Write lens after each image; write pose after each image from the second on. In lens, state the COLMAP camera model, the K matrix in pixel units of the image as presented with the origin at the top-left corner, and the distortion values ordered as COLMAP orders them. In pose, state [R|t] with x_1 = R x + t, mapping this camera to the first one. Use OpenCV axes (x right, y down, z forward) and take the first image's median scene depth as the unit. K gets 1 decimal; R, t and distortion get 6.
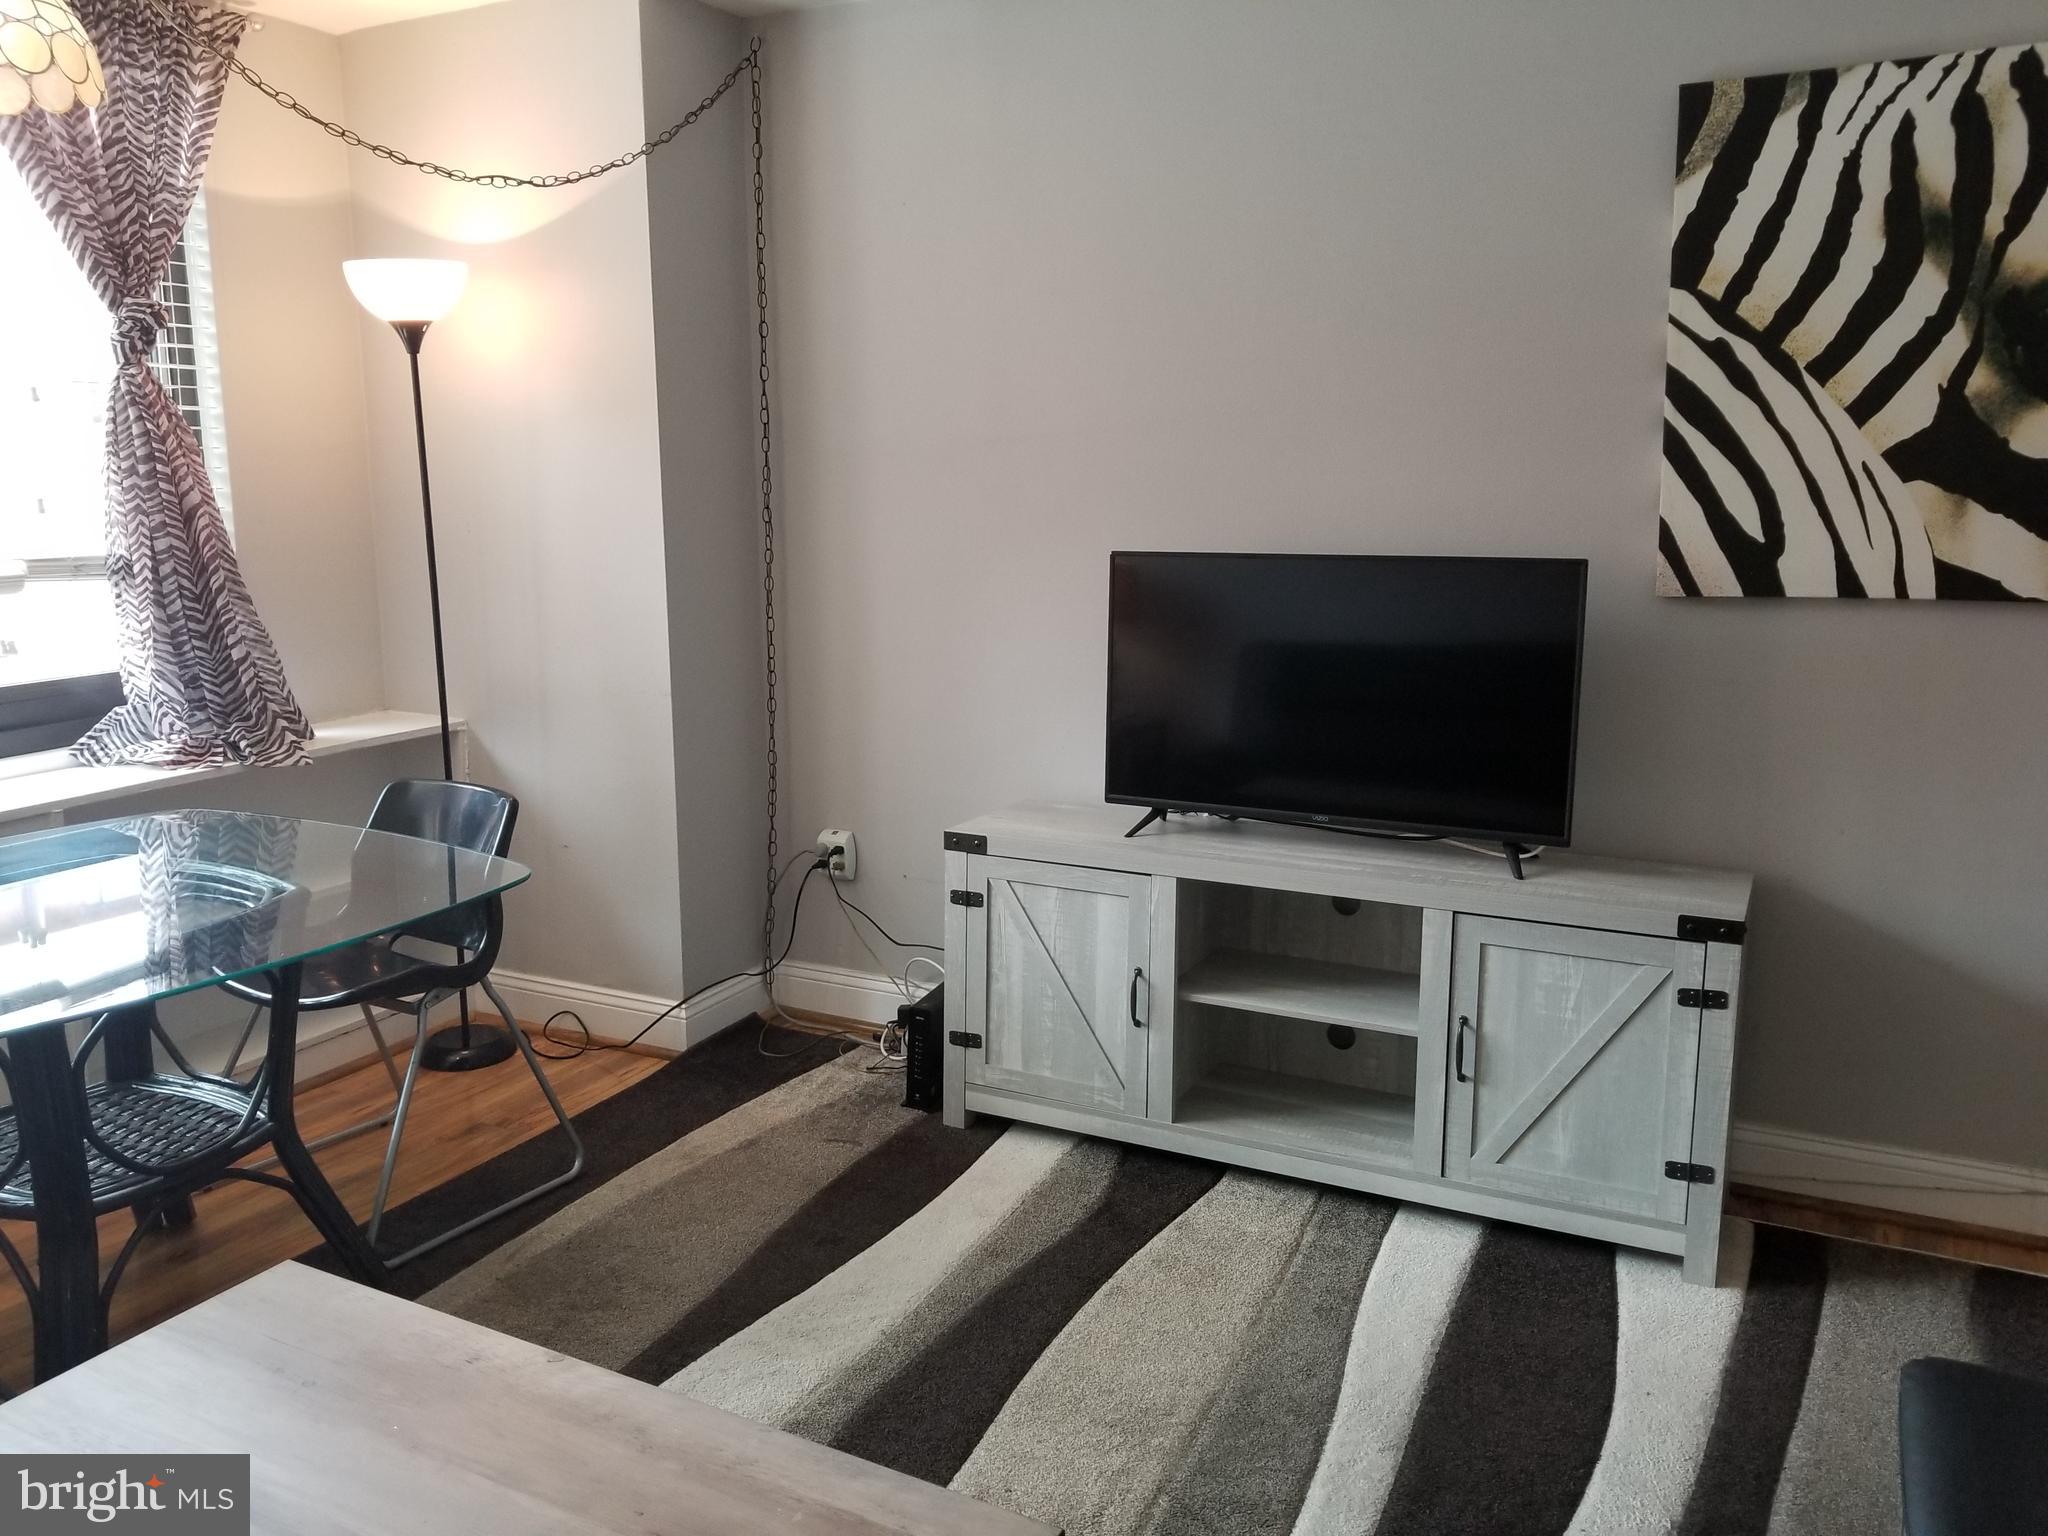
lens RADIAL K [[1598.9, 0, 1009.2], [0, 1598.9, 740.6], [0, 0, 1]] dist [0.069092, -0.113981]
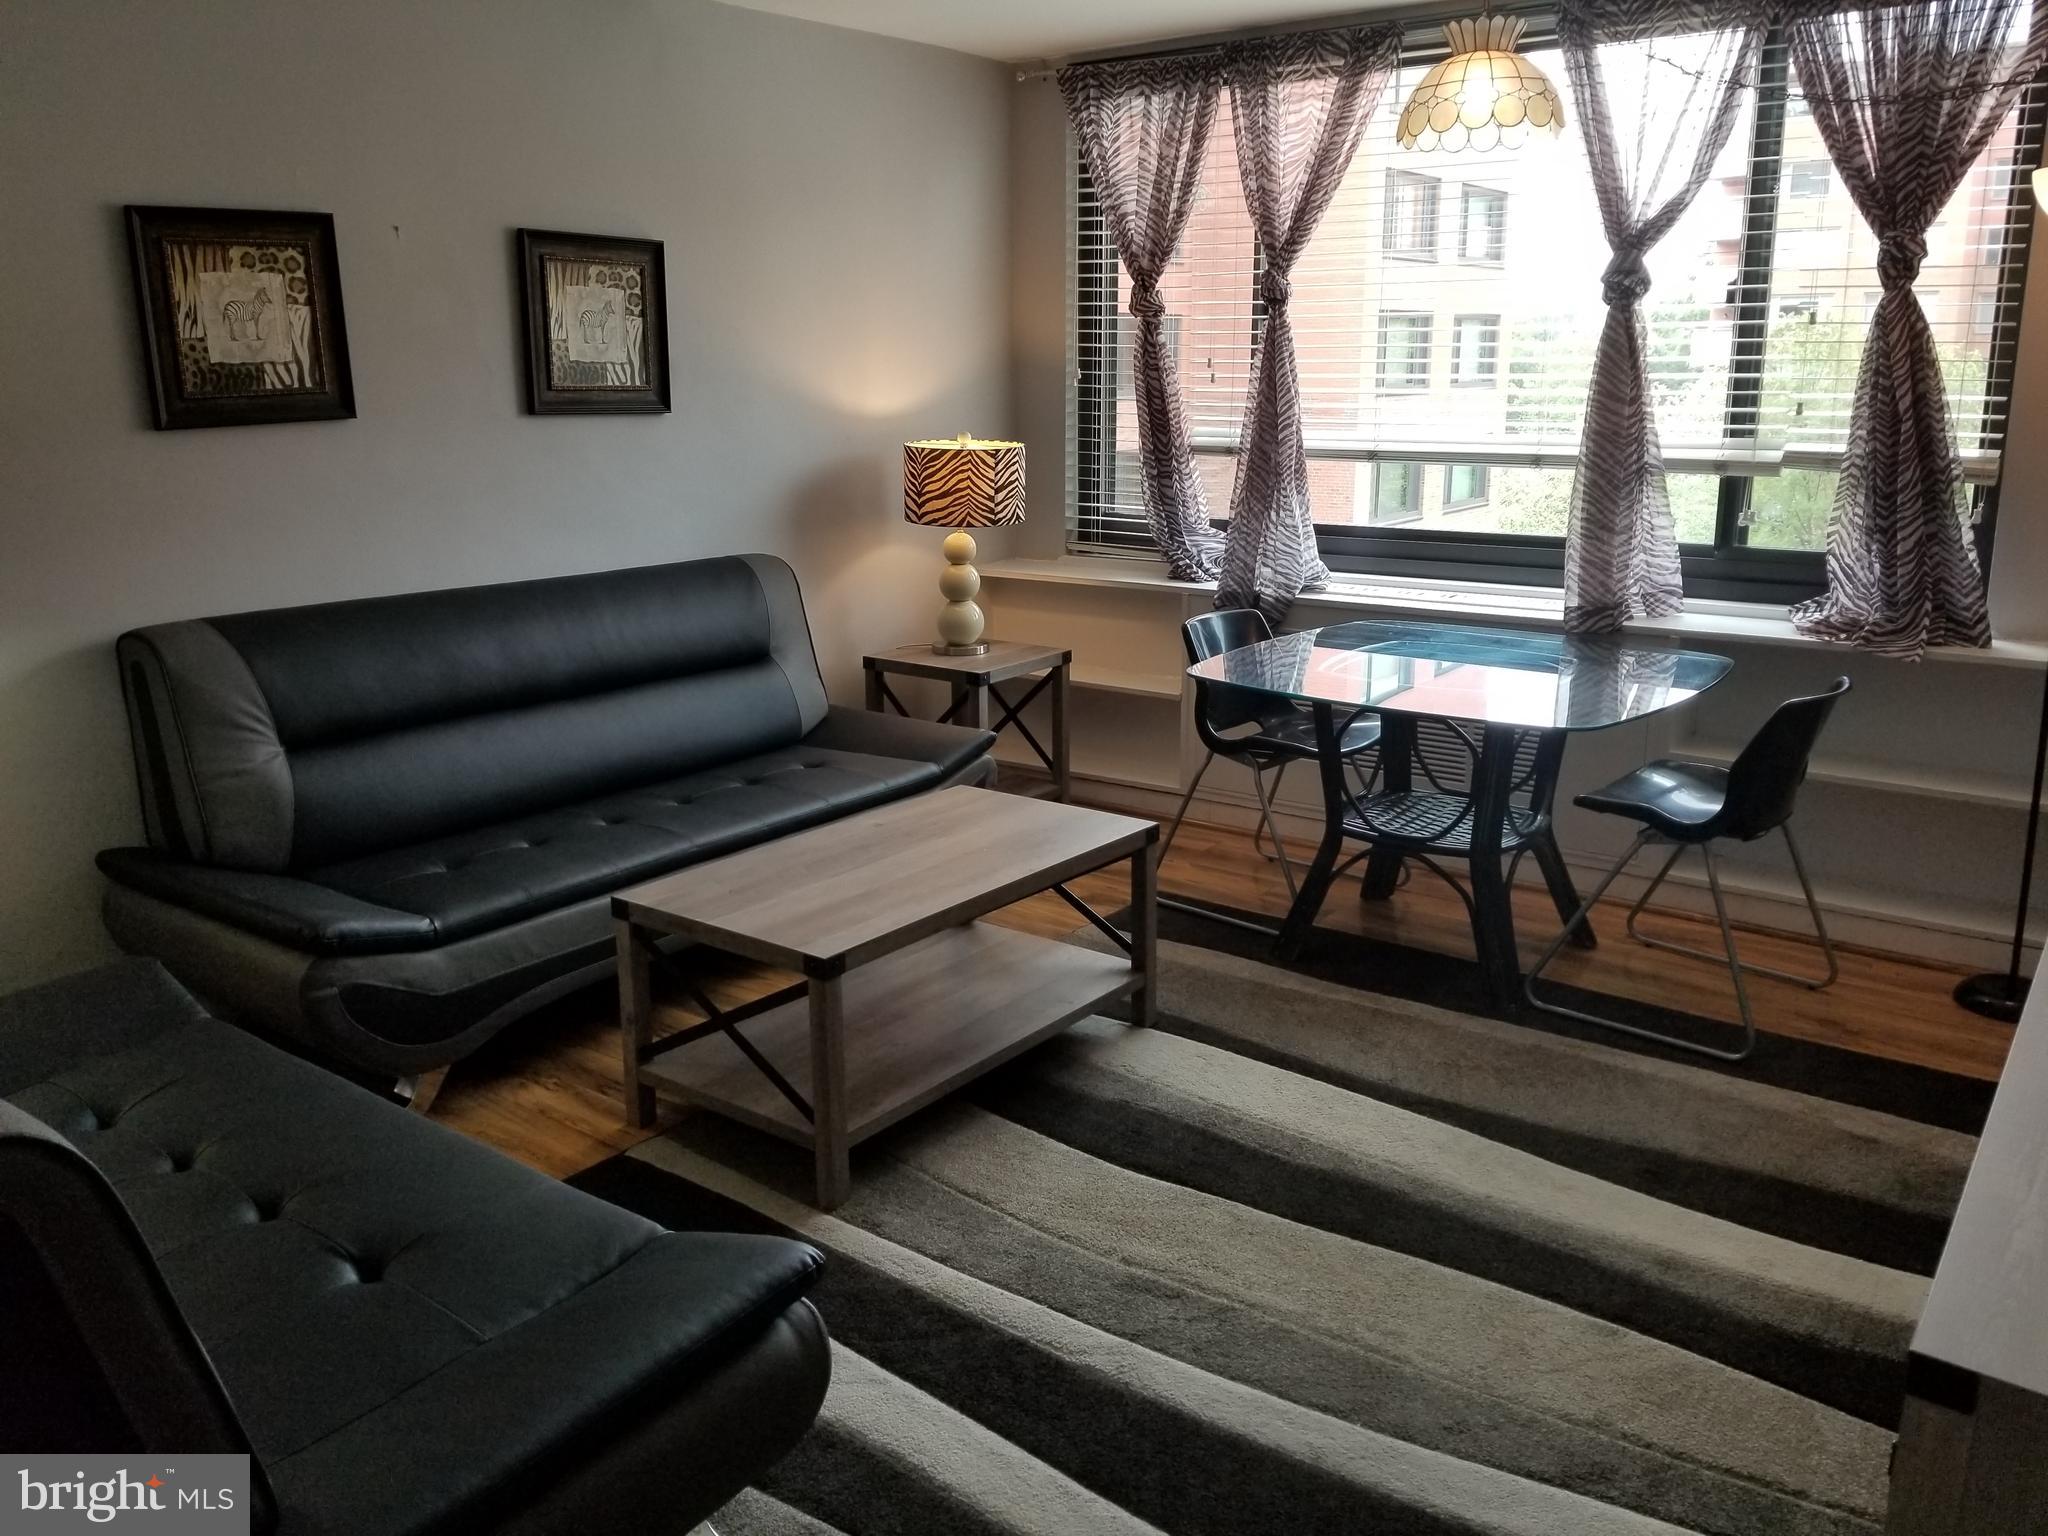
lens RADIAL K [[1598.9, 0, 995.1], [0, 1598.9, 726.8], [0, 0, 1]] dist [0.069092, -0.113981]
pose [[-0.174818, 0.224763, -0.958603, 0.783933], [-0.161888, 0.953784, 0.253156, -0.129408], [0.971201, 0.199443, -0.130352, 0.621388]]
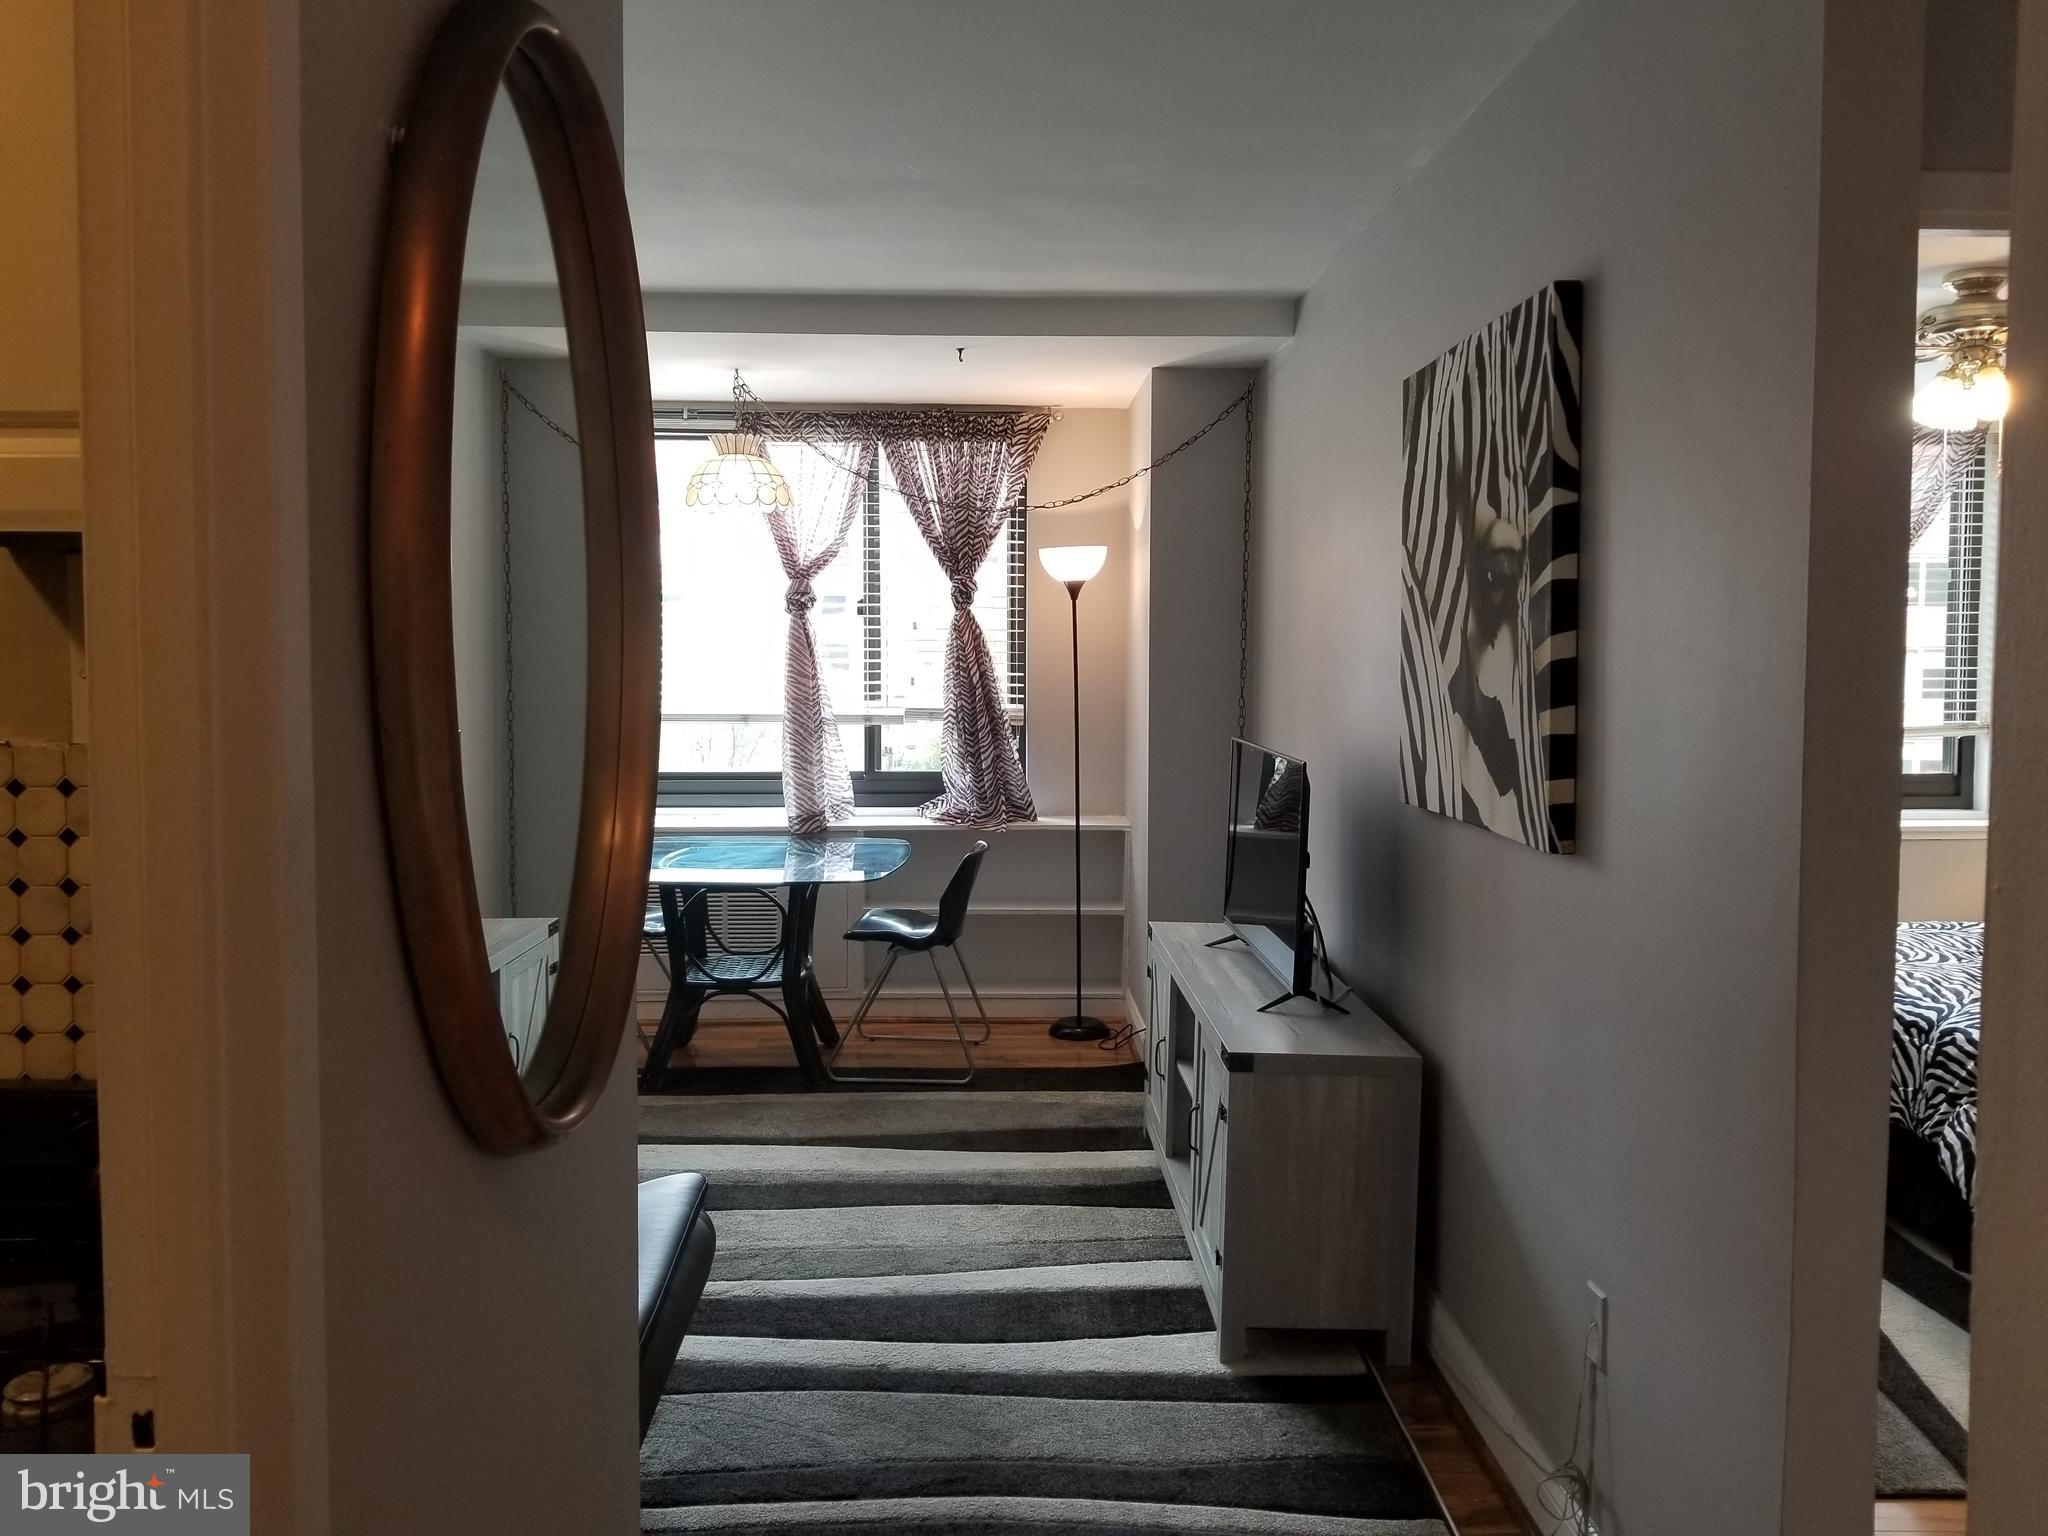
lens RADIAL K [[1598.9, 0, 1015.6], [0, 1598.9, 721.0], [0, 0, 1]] dist [0.069092, -0.113981]
pose [[0.475803, 0.053237, -0.877939, 1.204243], [-0.157109, 0.987258, -0.025280, -0.069939], [0.865407, 0.149960, 0.478104, 0.188031]]
